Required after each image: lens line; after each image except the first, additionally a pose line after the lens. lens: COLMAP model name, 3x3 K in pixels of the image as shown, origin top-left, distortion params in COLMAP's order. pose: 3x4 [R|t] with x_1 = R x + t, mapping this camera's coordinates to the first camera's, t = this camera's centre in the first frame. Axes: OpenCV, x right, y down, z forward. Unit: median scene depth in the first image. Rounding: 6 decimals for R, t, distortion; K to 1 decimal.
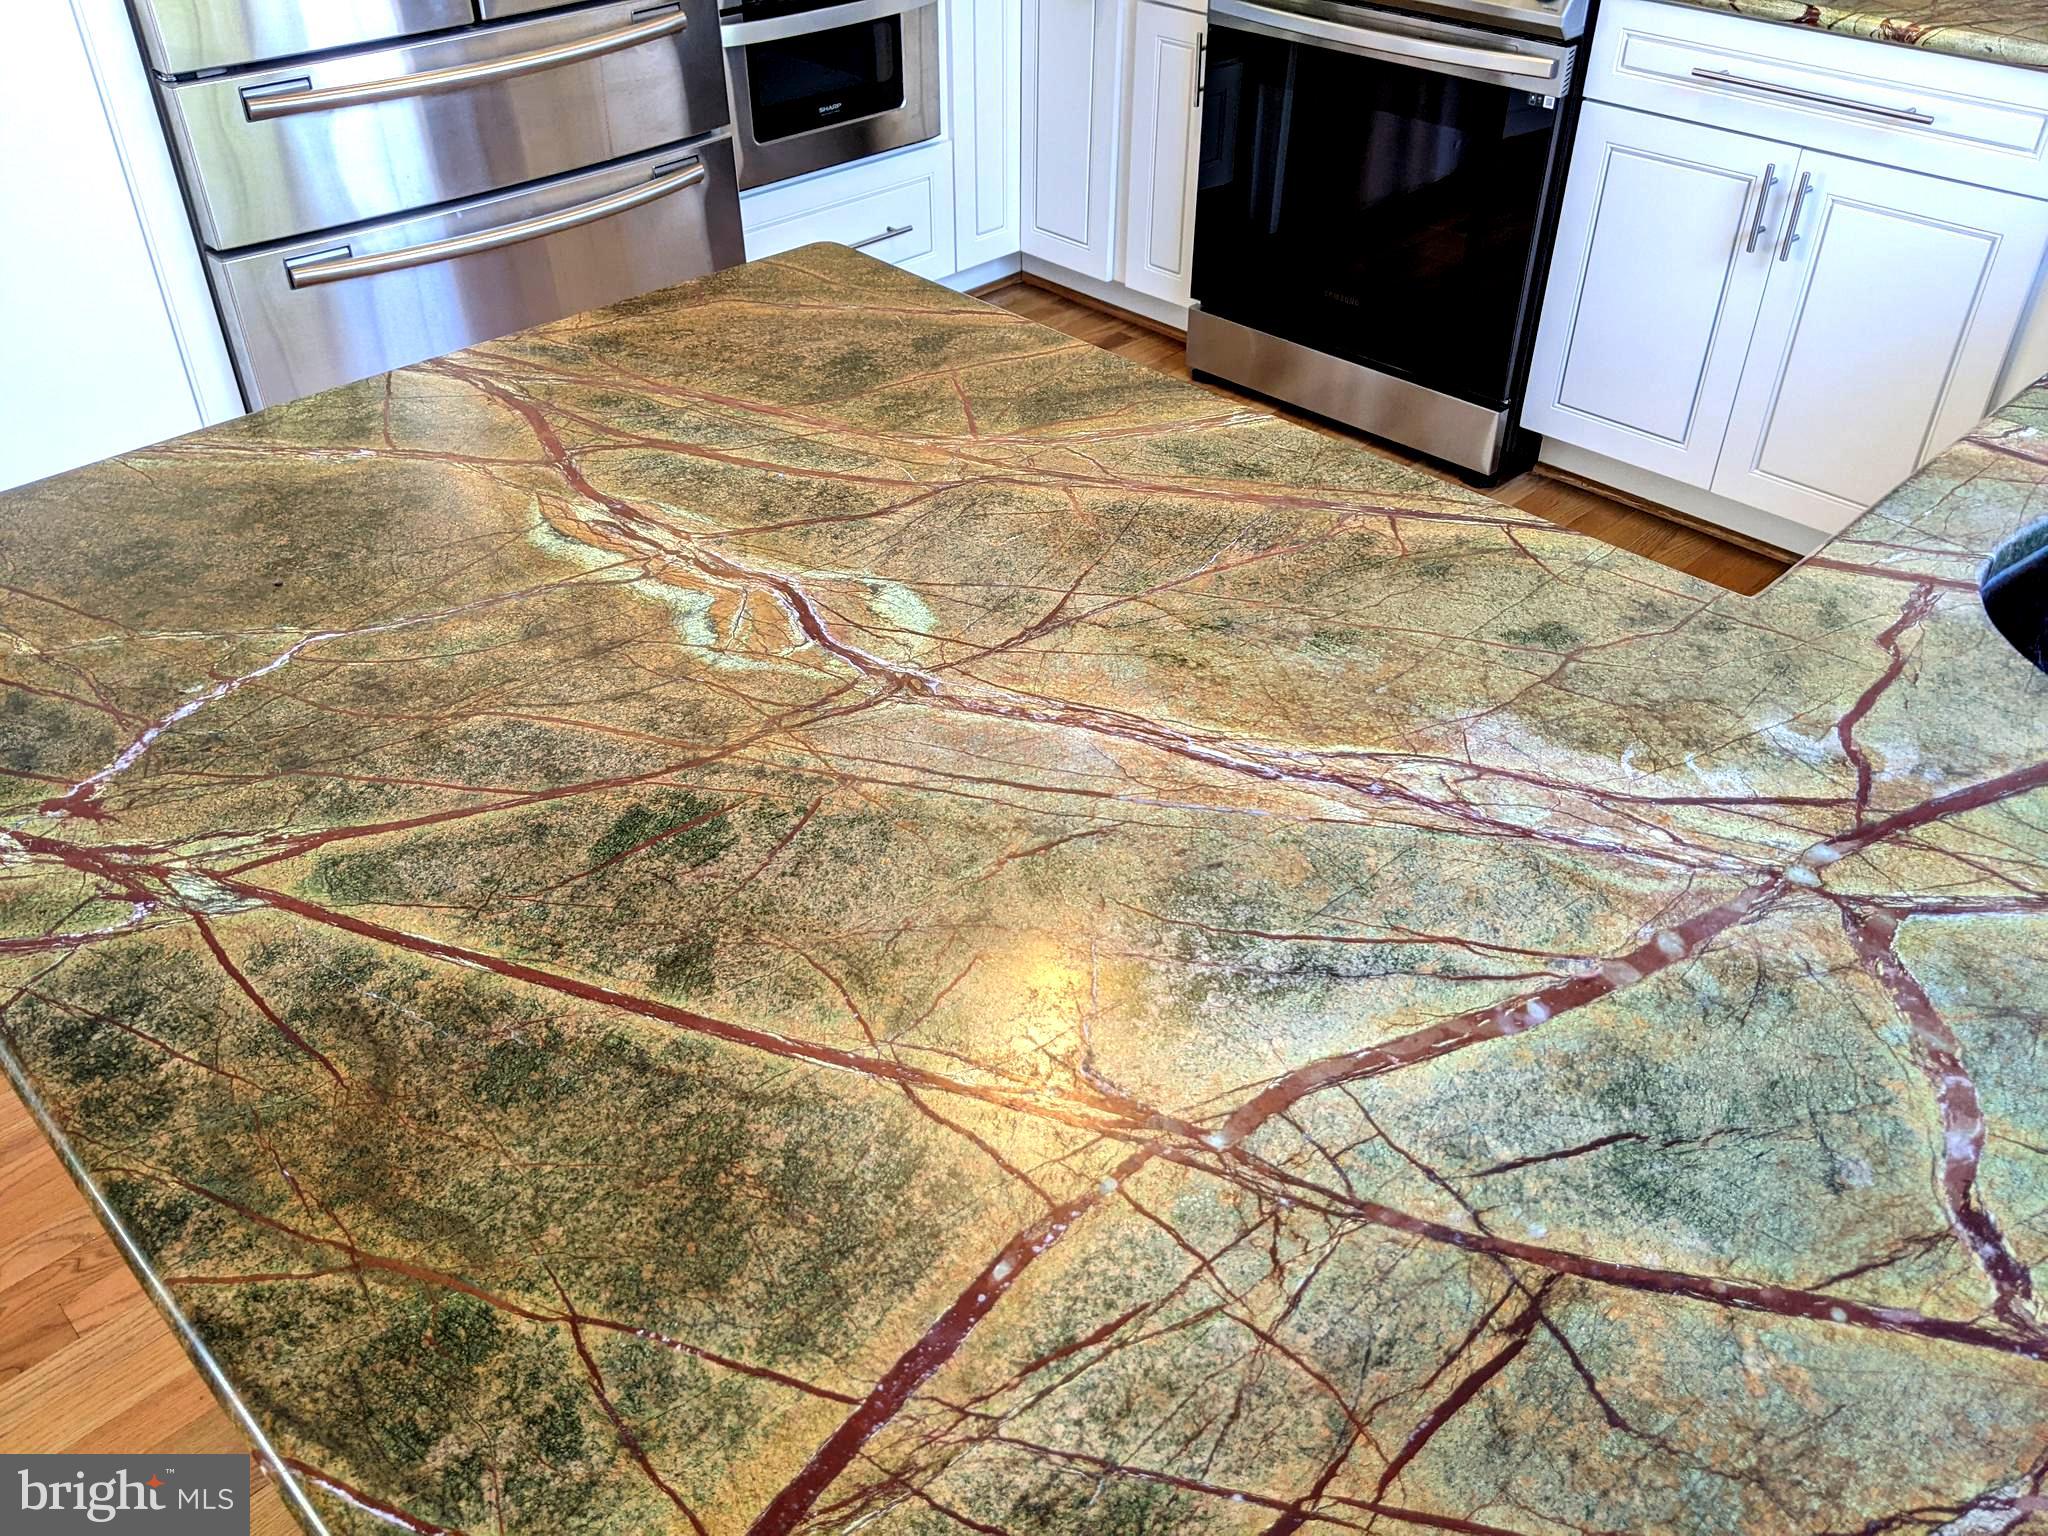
lens RADIAL K [[1639.3, 0, 1024.0], [0, 1639.3, 768.0], [0, 0, 1]] dist [0.049546, -0.086742]
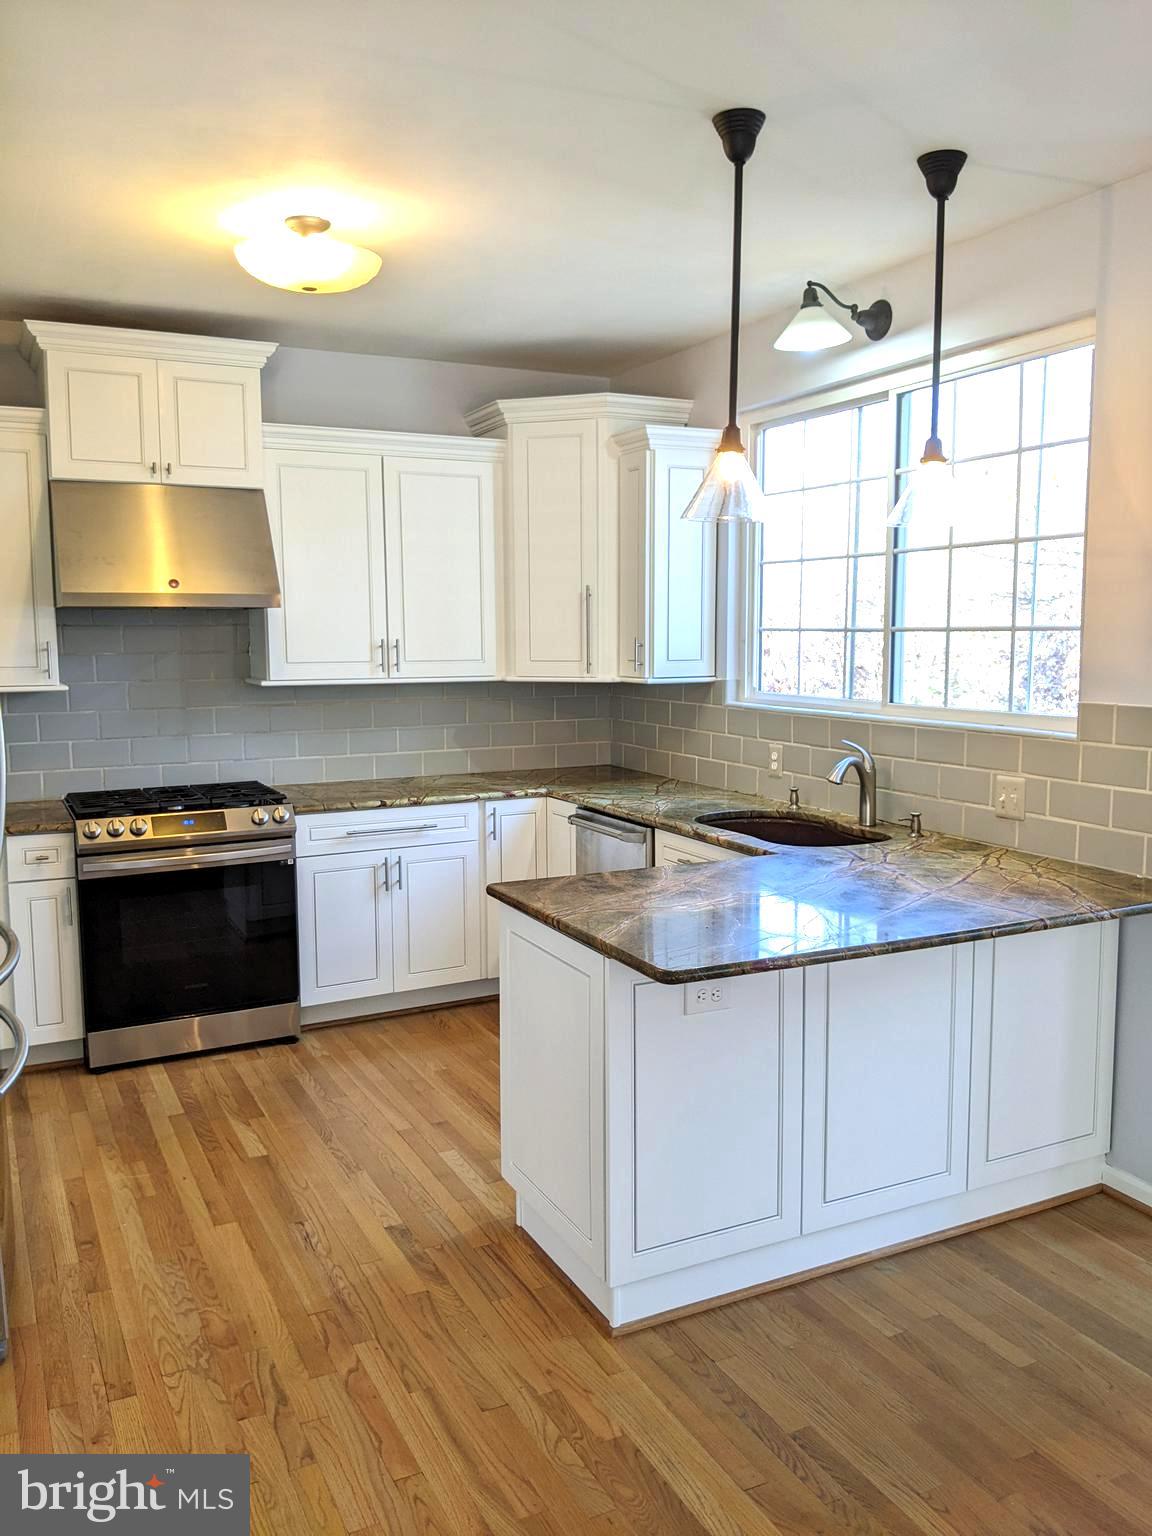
lens RADIAL K [[1229.5, 0, 576.0], [0, 1229.5, 768.0], [0, 0, 1]] dist [0.049546, -0.086742]
pose [[0.316845, -0.115863, 0.941374, -2.107691], [0.575459, 0.812446, -0.093692, -0.223164], [-0.753960, 0.571408, 0.324094, 0.138862]]
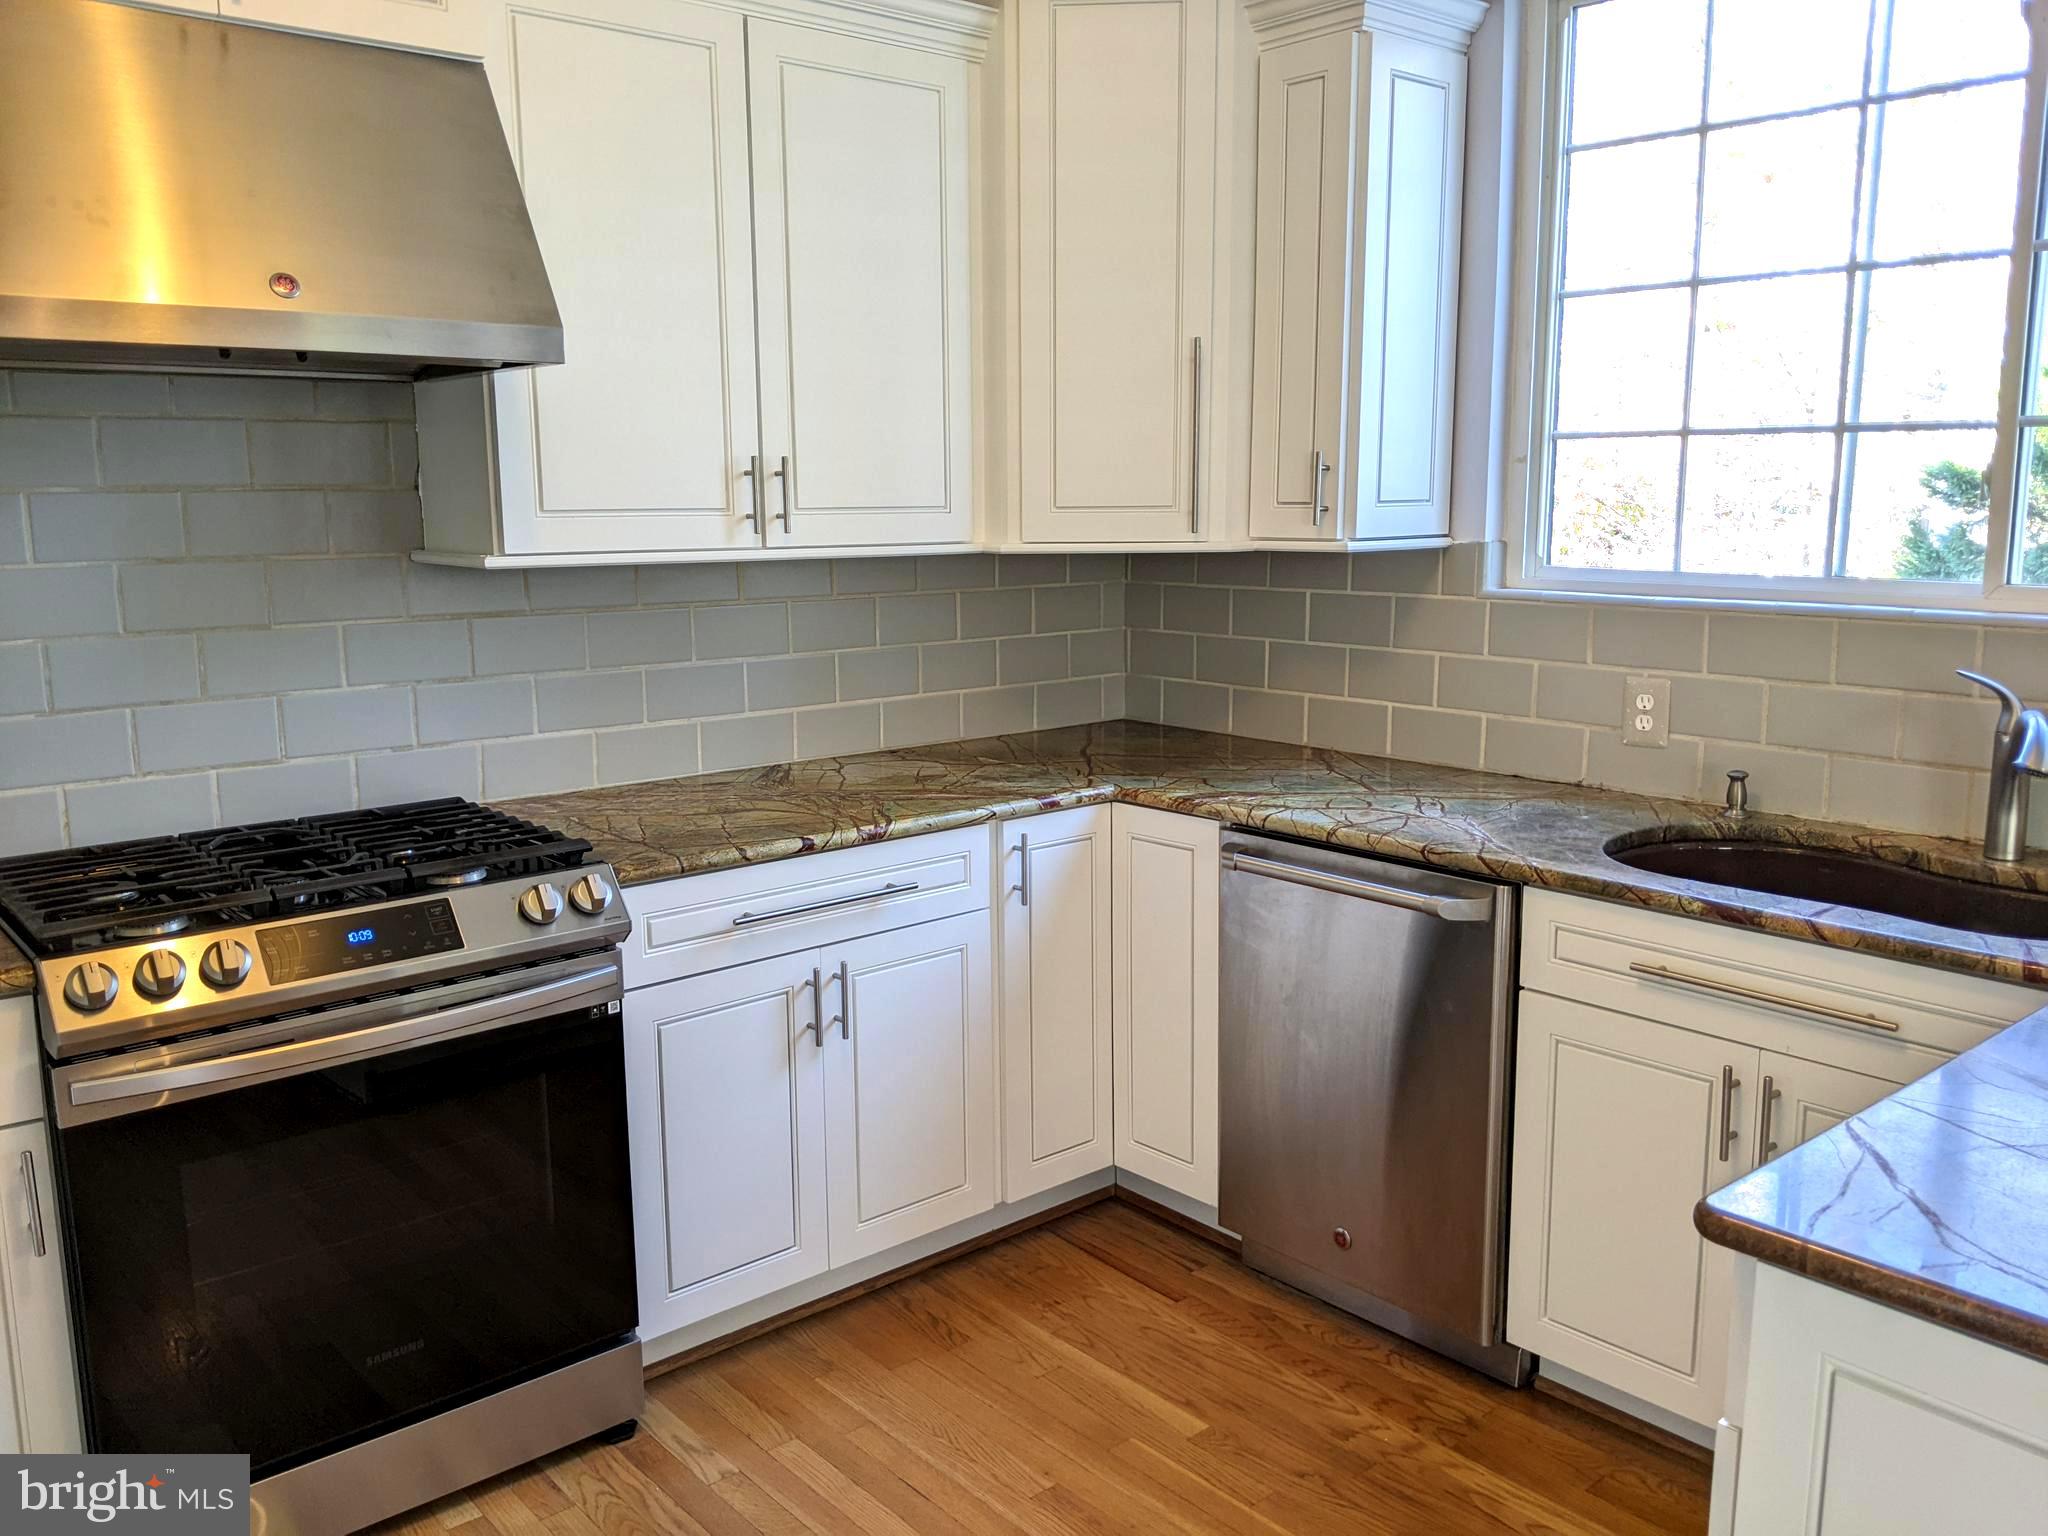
lens RADIAL K [[1650.0, 0, 1024.0], [0, 1650.0, 768.0], [0, 0, 1]] dist [0.055596, -0.115540]
pose [[0.068608, -0.173170, 0.982499, -1.002753], [0.604816, 0.790426, 0.097082, -0.844113], [-0.793405, 0.587570, 0.158966, 1.093963]]
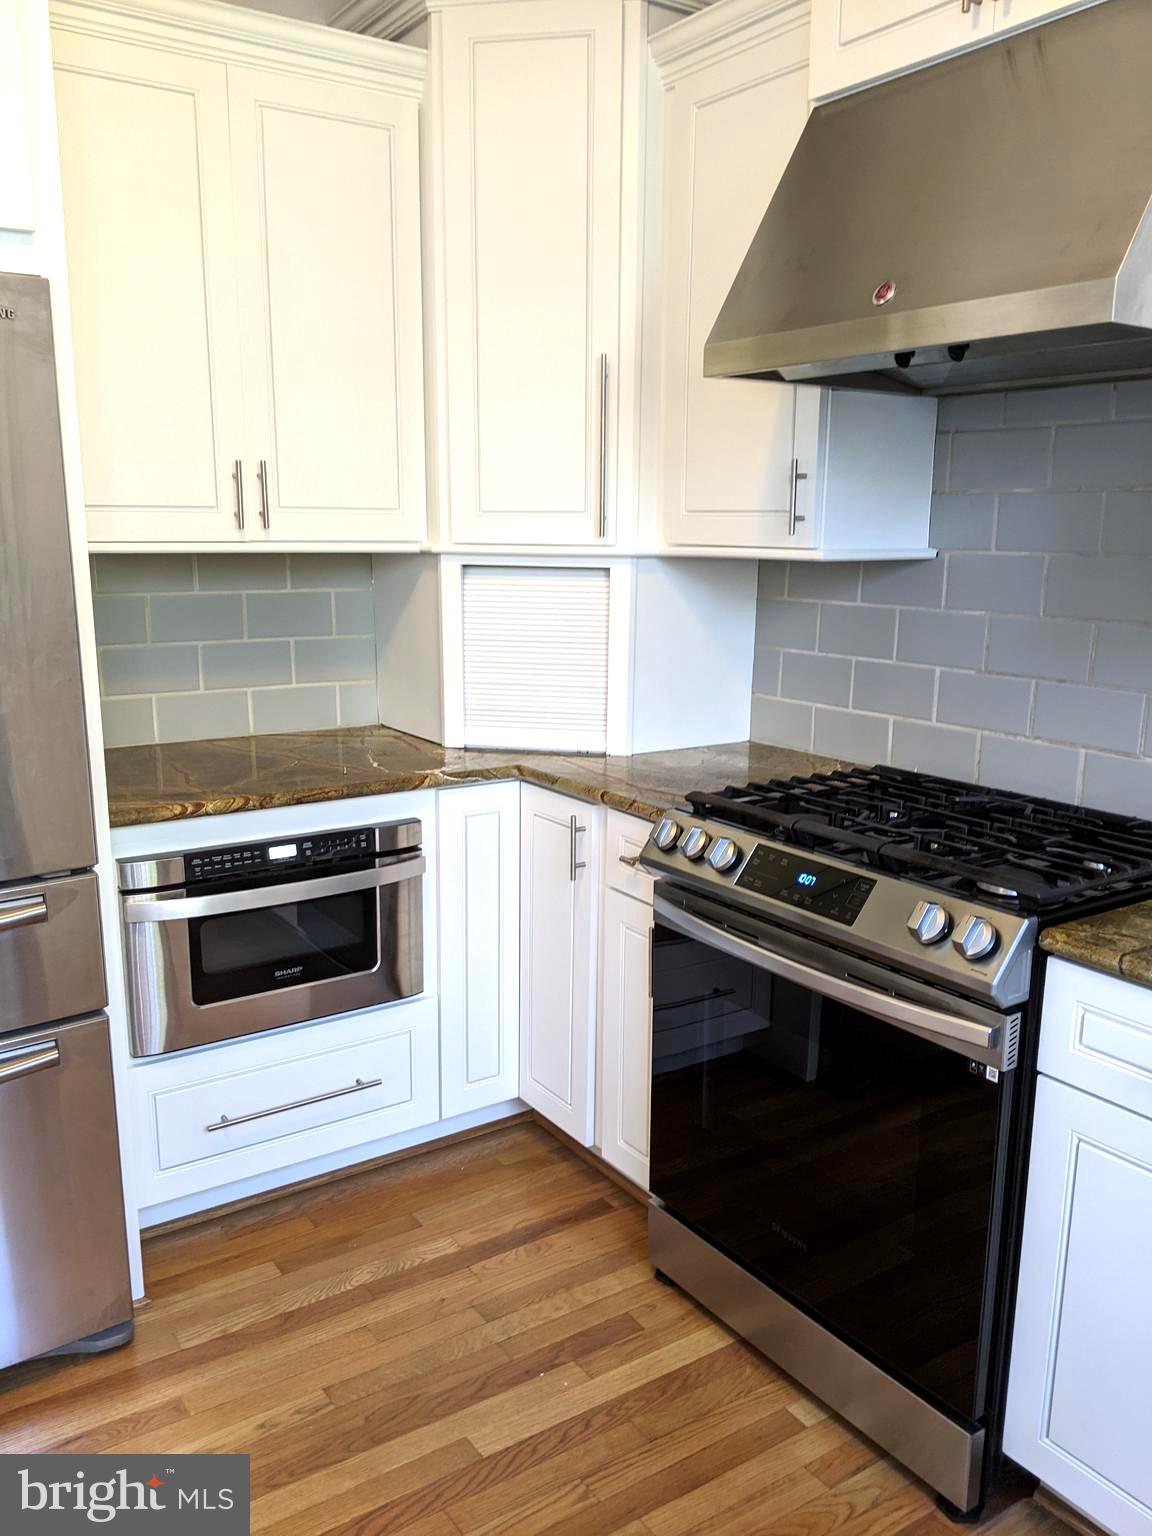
lens RADIAL K [[1237.5, 0, 555.1], [0, 1237.5, 809.6], [0, 0, 1]] dist [0.055596, -0.115540]
pose [[0.980910, 0.045676, -0.189020, 0.399401], [-0.118265, 0.911722, -0.393417, -0.470850], [0.154364, 0.408261, 0.899719, 0.674059]]
